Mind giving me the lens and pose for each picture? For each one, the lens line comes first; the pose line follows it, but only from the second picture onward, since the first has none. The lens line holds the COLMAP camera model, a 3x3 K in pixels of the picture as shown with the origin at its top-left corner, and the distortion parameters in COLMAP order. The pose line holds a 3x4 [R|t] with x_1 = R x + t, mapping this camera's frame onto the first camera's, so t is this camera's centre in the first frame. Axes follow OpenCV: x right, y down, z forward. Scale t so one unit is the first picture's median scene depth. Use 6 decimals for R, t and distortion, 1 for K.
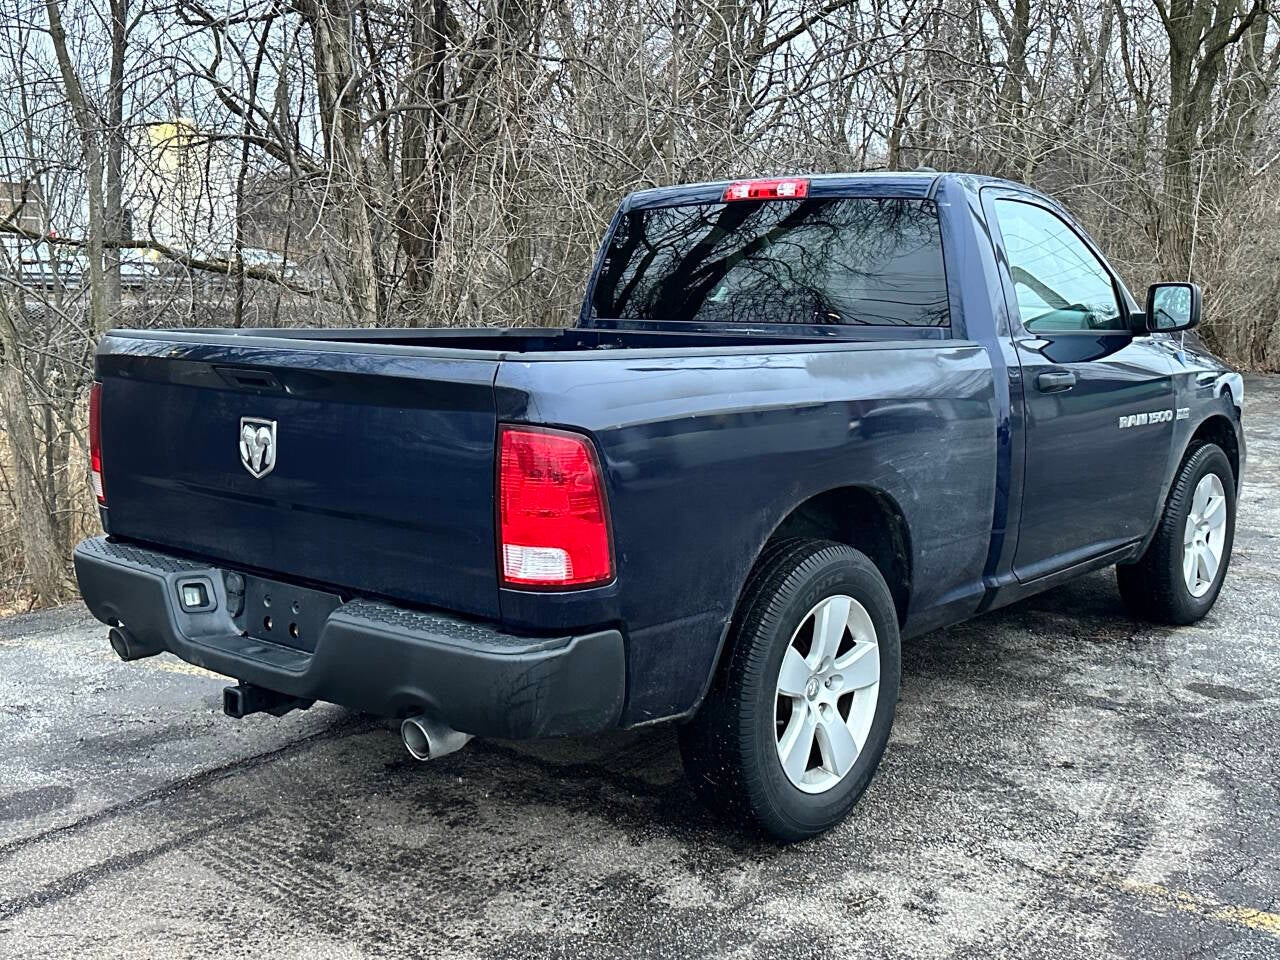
lens RADIAL K [[1356.4, 0, 630.6], [0, 1356.4, 480.6], [0, 0, 1]] dist [0.201012, -0.447750]
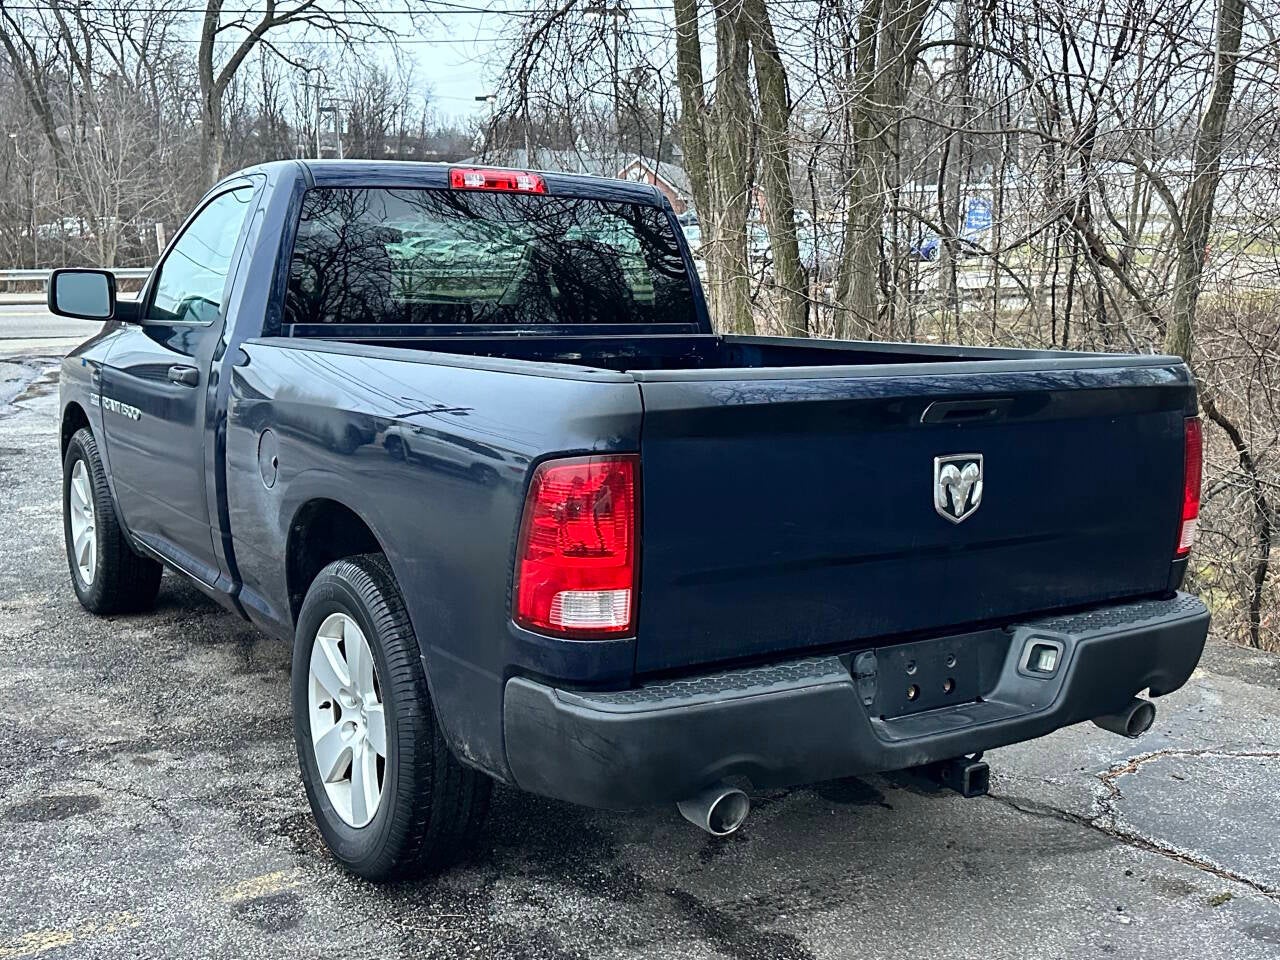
lens RADIAL K [[1382.0, 0, 628.1], [0, 1382.0, 483.4], [0, 0, 1]] dist [0.194640, -0.423104]
pose [[-0.363099, 0.138833, -0.921349, 1.373301], [-0.163888, 0.963904, 0.209833, -0.323189], [0.917224, 0.227189, -0.327239, 2.057049]]
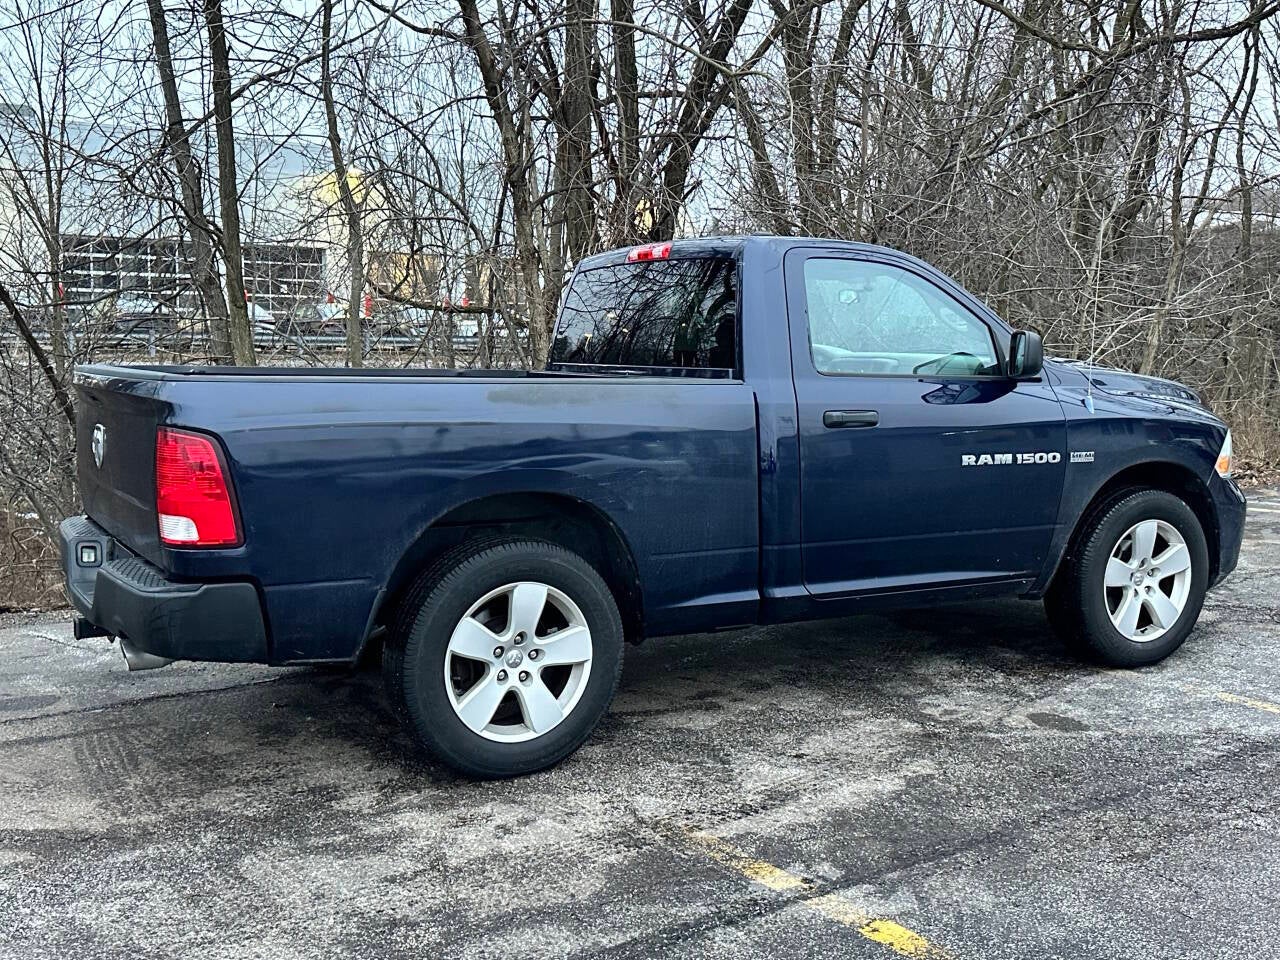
lens RADIAL K [[1353.5, 0, 645.6], [0, 1353.5, 476.9], [0, 0, 1]] dist [0.215060, -0.490848]
pose [[0.939757, 0.030729, -0.340458, 0.659506], [-0.046460, 0.998191, -0.038148, 0.031527], [0.338670, 0.051667, 0.939485, -0.116553]]
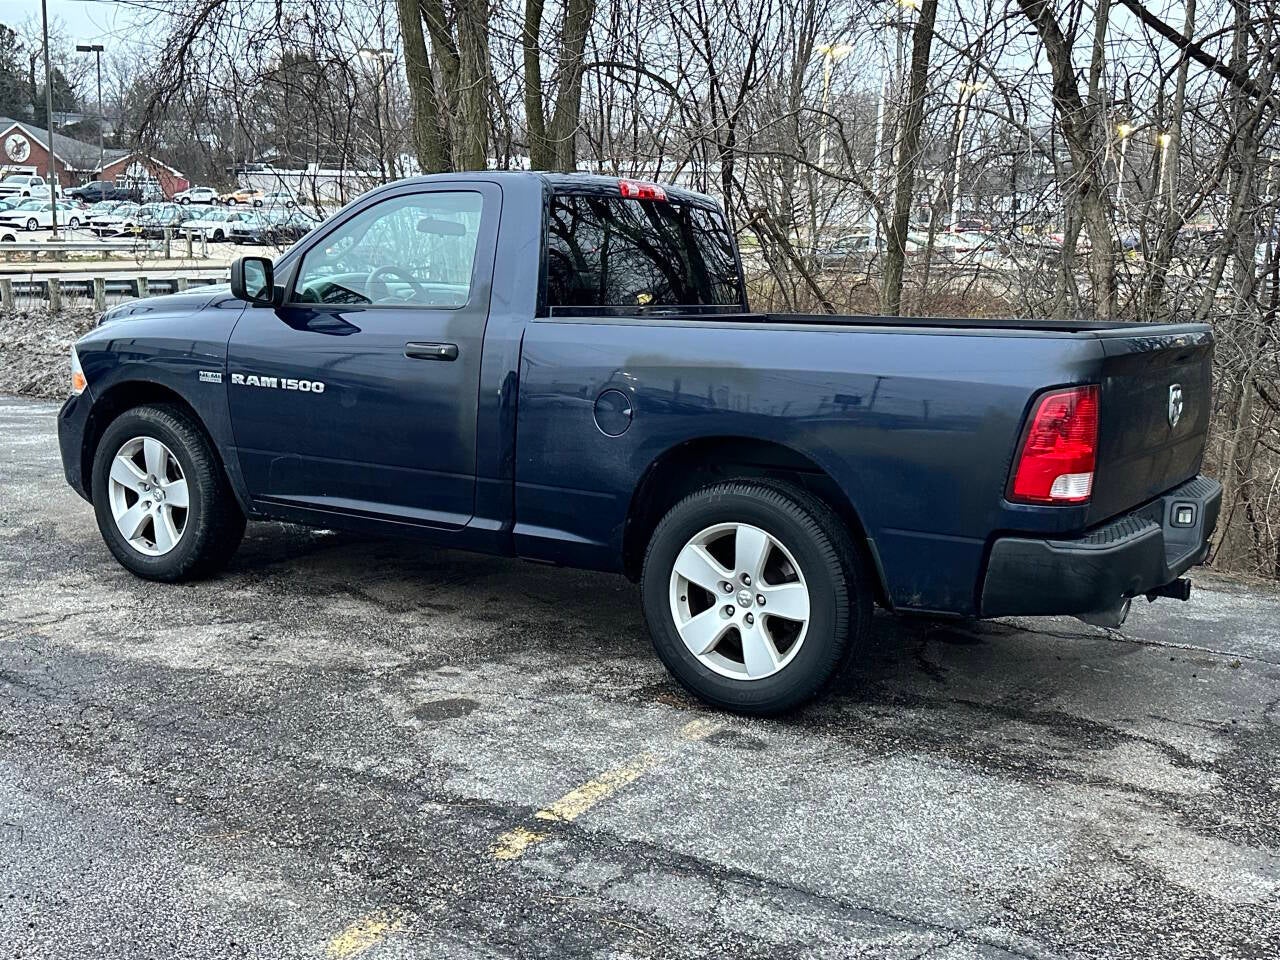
lens RADIAL K [[1378.7, 0, 628.4], [0, 1378.7, 478.9], [0, 0, 1]] dist [0.216164, -0.486140]
pose [[0.056836, 0.154766, -0.986315, 1.807947], [-0.188072, 0.971885, 0.141664, -0.205870], [0.980509, 0.177446, 0.084345, 1.383972]]
